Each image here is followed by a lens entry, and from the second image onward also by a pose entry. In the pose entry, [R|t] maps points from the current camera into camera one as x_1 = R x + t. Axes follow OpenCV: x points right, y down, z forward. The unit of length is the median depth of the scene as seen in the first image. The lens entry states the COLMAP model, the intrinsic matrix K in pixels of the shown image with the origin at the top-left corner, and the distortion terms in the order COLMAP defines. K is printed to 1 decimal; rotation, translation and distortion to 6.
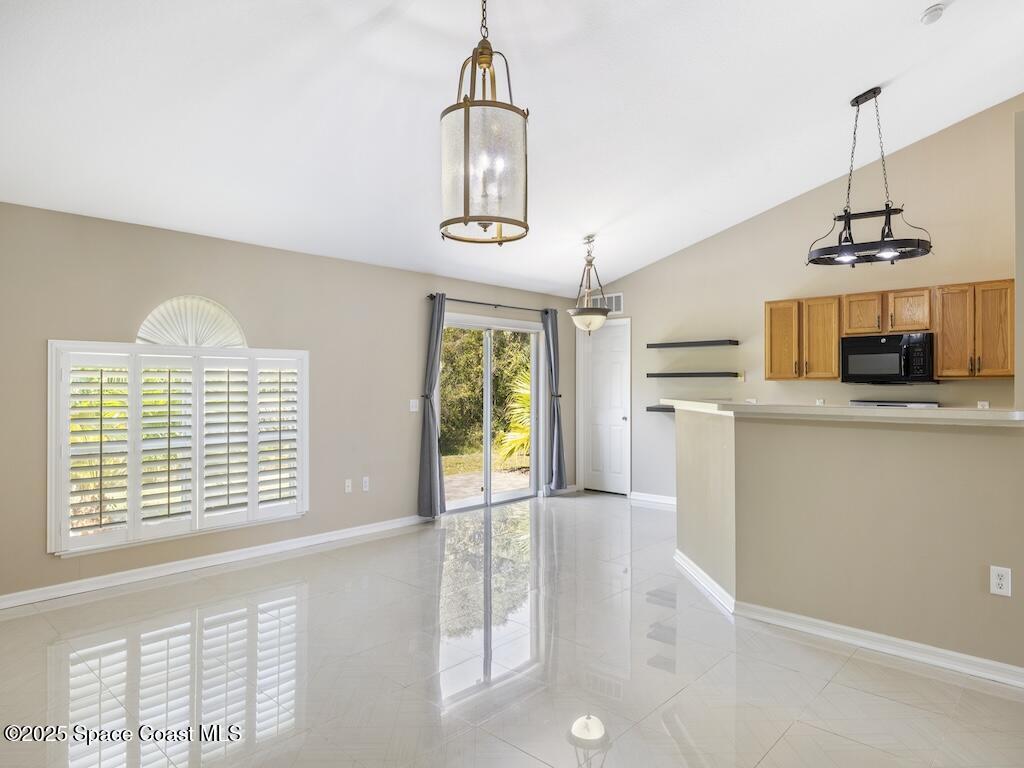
lens RADIAL K [[621.2, 0, 514.0], [0, 621.2, 384.4], [0, 0, 1]] dist [0.002343, -0.000011]
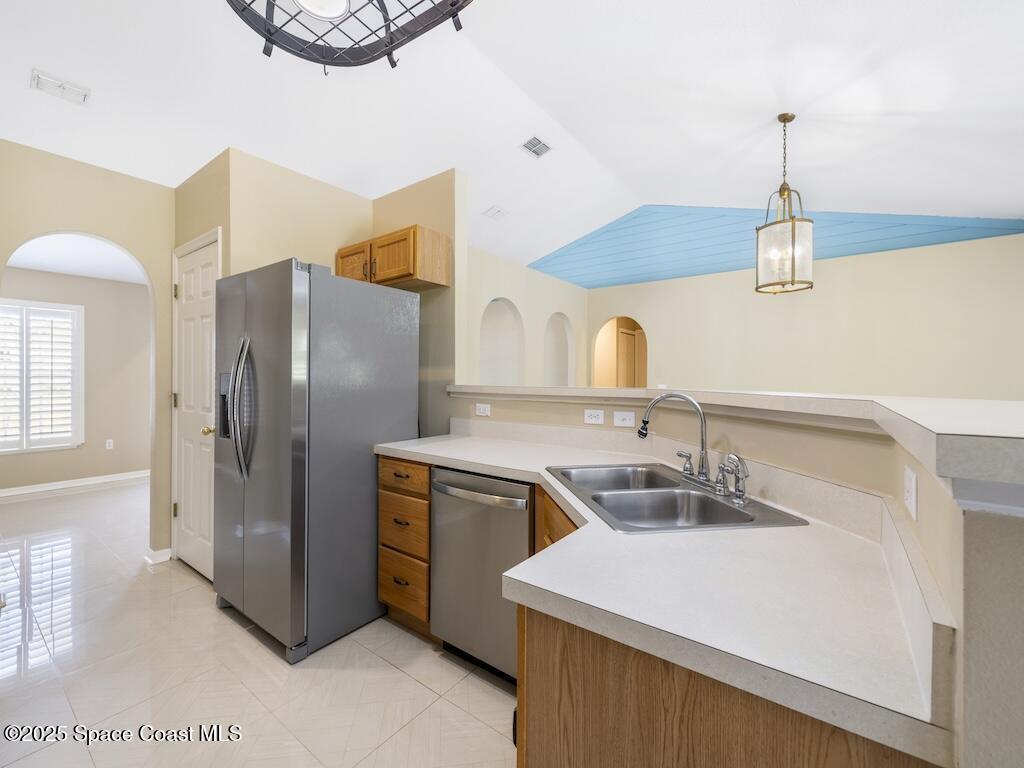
lens RADIAL K [[433.7, 0, 508.6], [0, 433.7, 380.4], [0, 0, 1]] dist [-0.001164, -0.000258]
pose [[-0.995658, -0.007336, -0.092800, 0.418740], [-0.007795, 0.999959, 0.004583, 0.014486], [0.092763, 0.005286, -0.995674, 1.051299]]
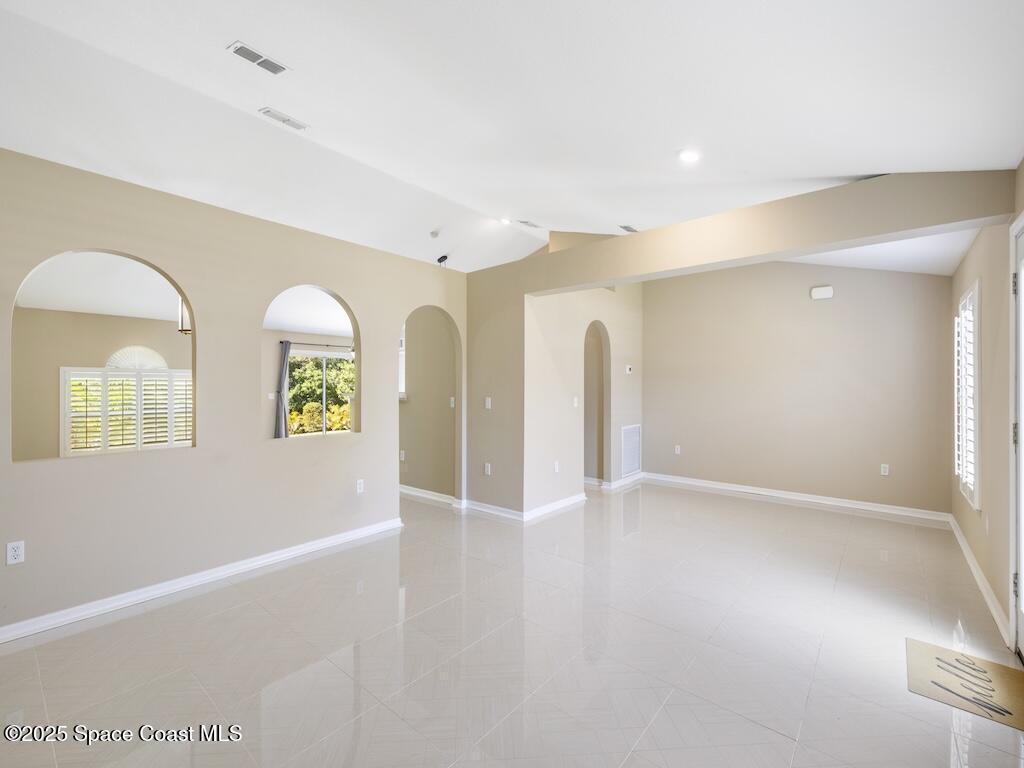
lens RADIAL K [[444.1, 0, 512.0], [0, 444.1, 384.0], [0, 0, 1]] dist [-0.000196, 0.000203]
pose [[0.999080, -0.000366, 0.042889, 0.631739], [0.000598, 0.999985, -0.005377, 0.002967], [-0.042886, 0.005397, 0.999065, -0.533700]]
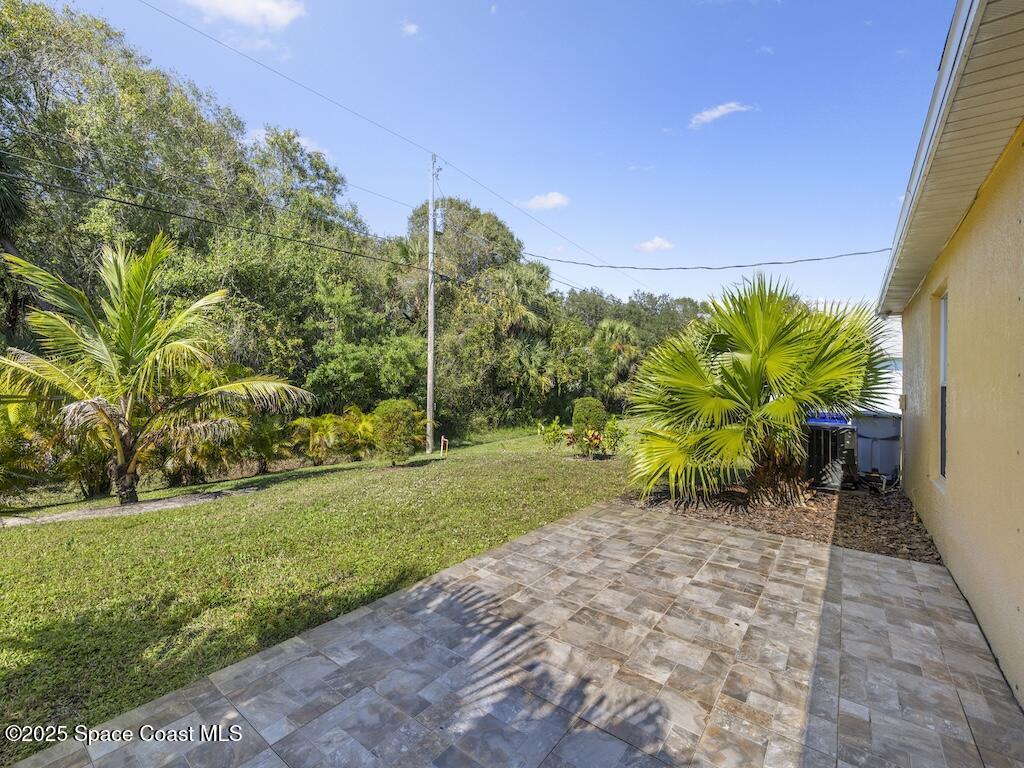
lens RADIAL K [[438.4, 0, 510.5], [0, 438.4, 380.3], [0, 0, 1]] dist [-0.000268, 0.000065]
pose [[0.995194, 0.030032, 0.093203, -0.389004], [-0.030406, 0.999534, 0.002593, 0.034218], [-0.093081, -0.005415, 0.995644, 1.140581]]
